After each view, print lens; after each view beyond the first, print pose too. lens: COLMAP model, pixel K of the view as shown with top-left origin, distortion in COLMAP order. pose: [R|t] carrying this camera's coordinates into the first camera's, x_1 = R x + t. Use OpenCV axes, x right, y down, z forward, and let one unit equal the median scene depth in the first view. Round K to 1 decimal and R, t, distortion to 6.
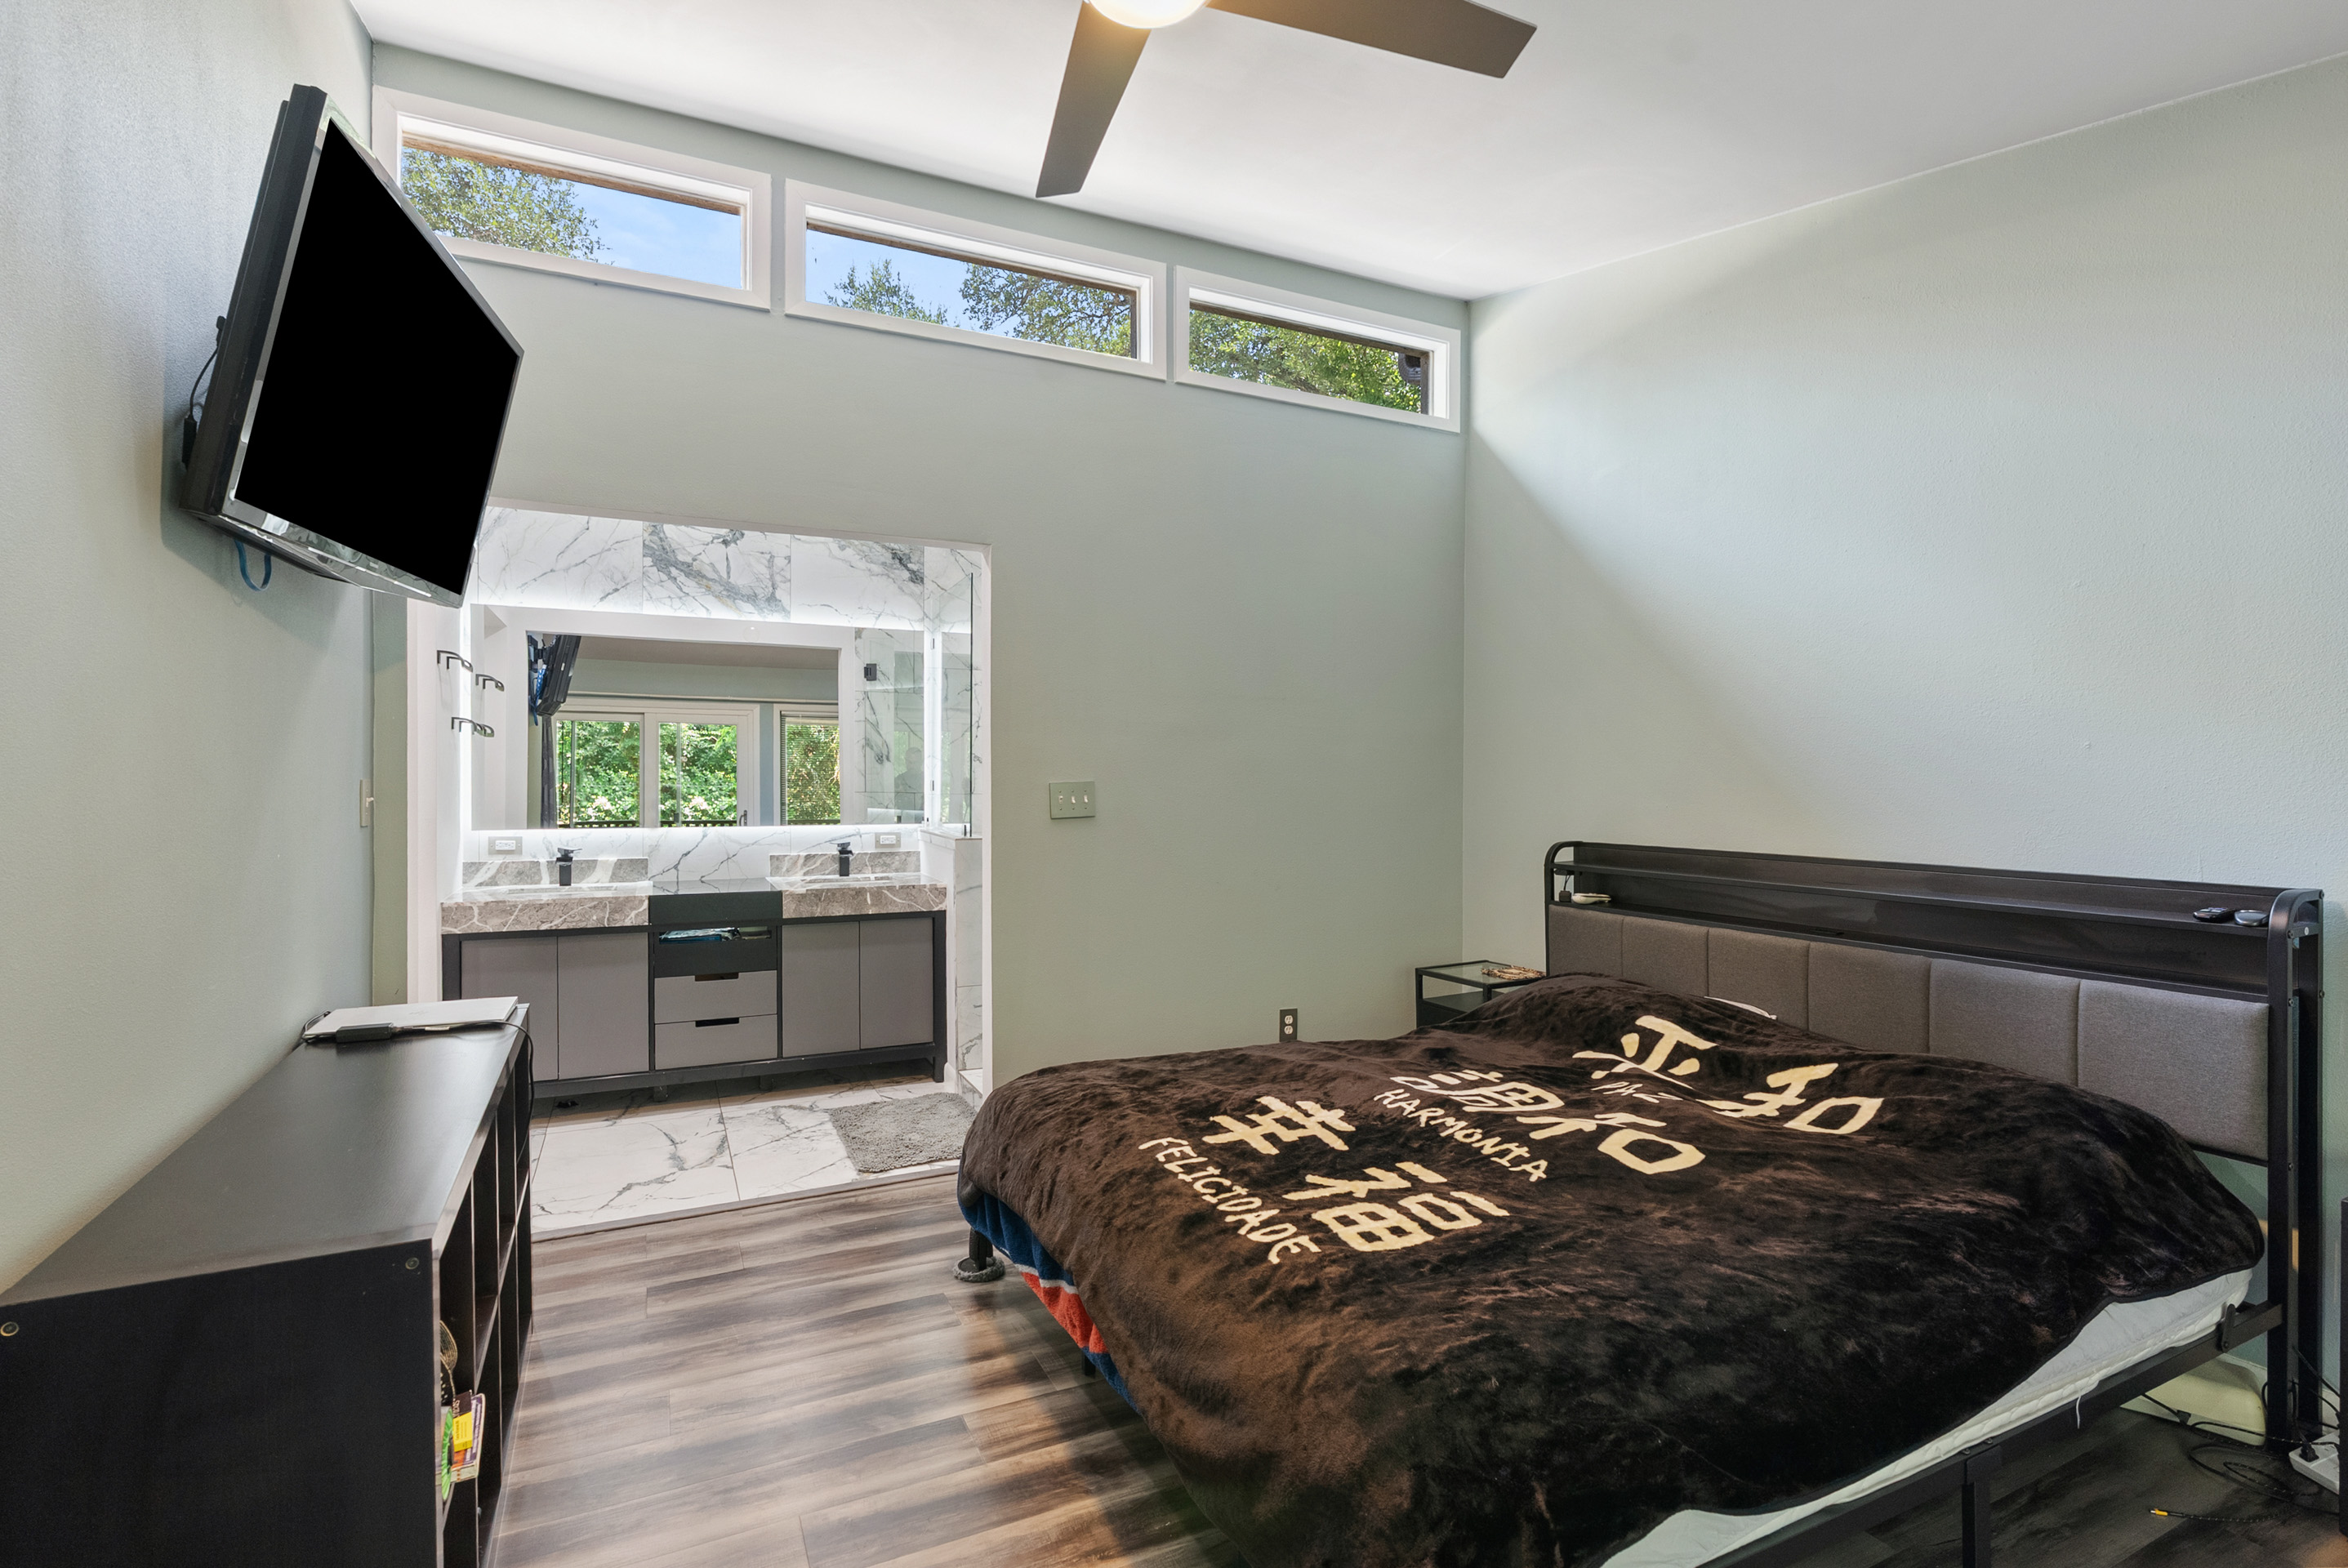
lens RADIAL K [[1111.1, 0, 1138.7], [0, 1111.1, 795.3], [0, 0, 1]] dist [-0.003187, 0.000072]
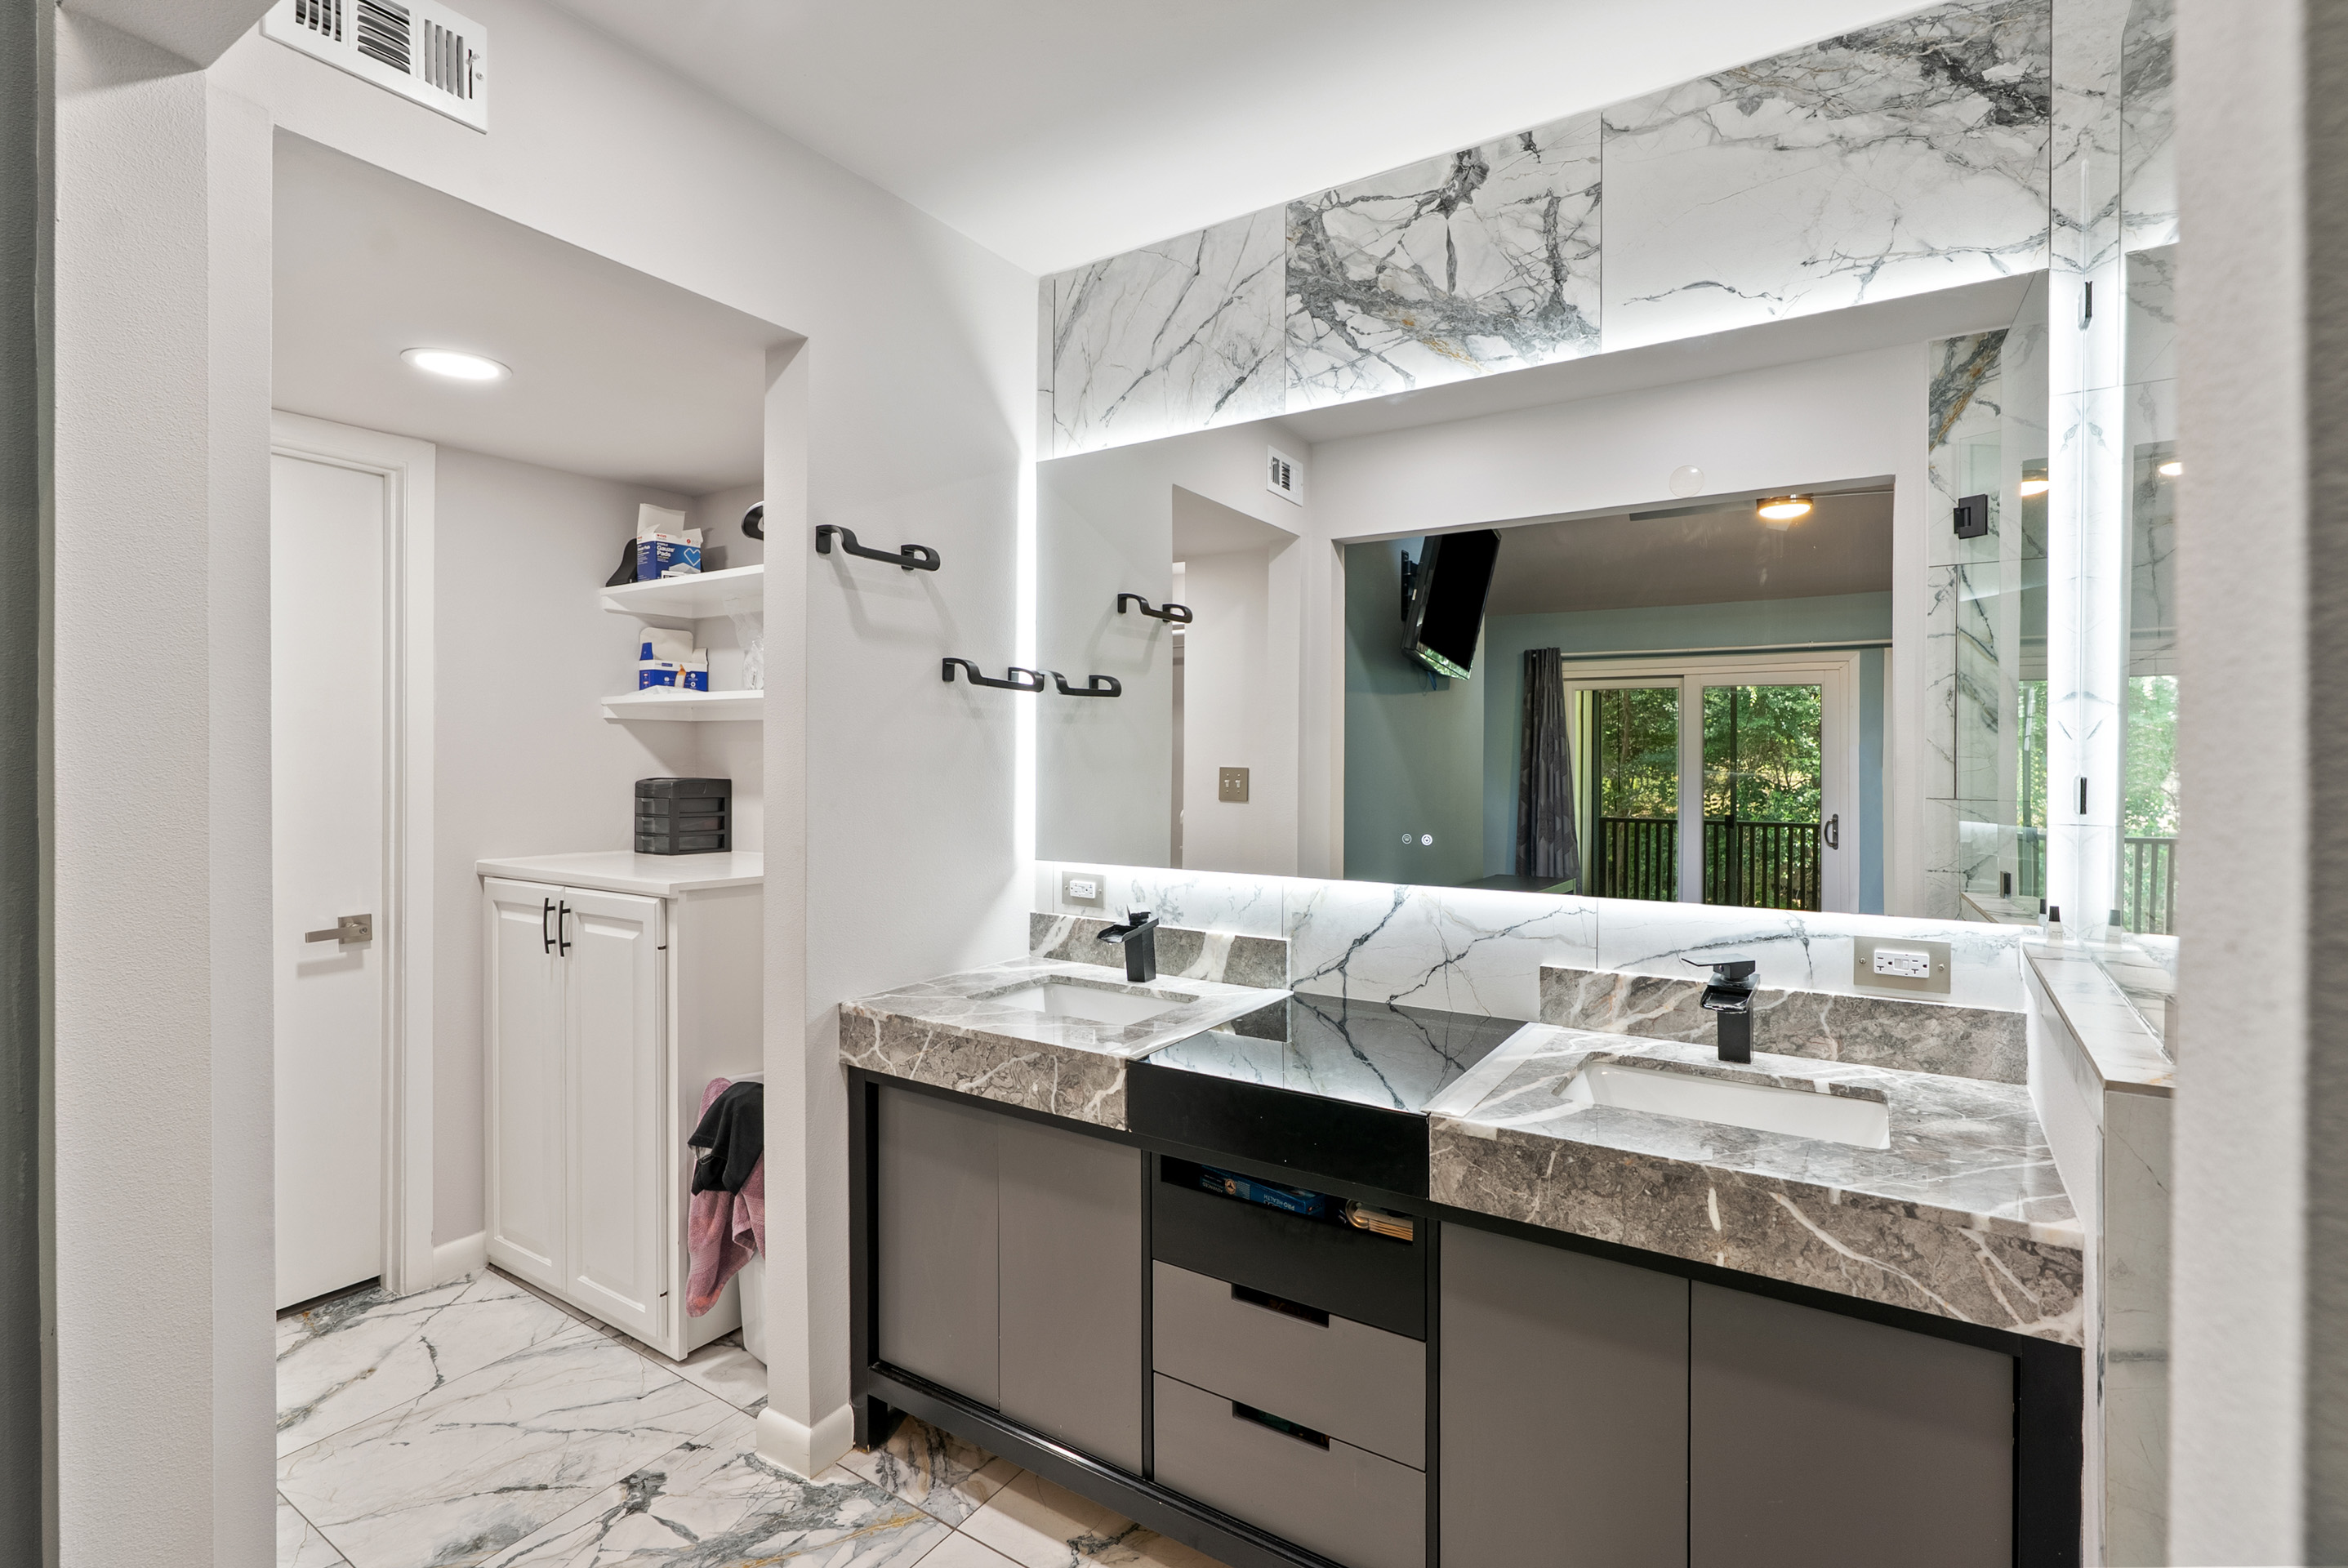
lens RADIAL K [[1077.8, 0, 1185.7], [0, 1077.8, 767.1], [0, 0, 1]] dist [-0.003021, 0.000342]
pose [[0.559562, 0.001289, -0.828788, -0.093161], [-0.011391, 0.999916, -0.006135, -0.012795], [0.828710, 0.012873, 0.559530, 0.717204]]
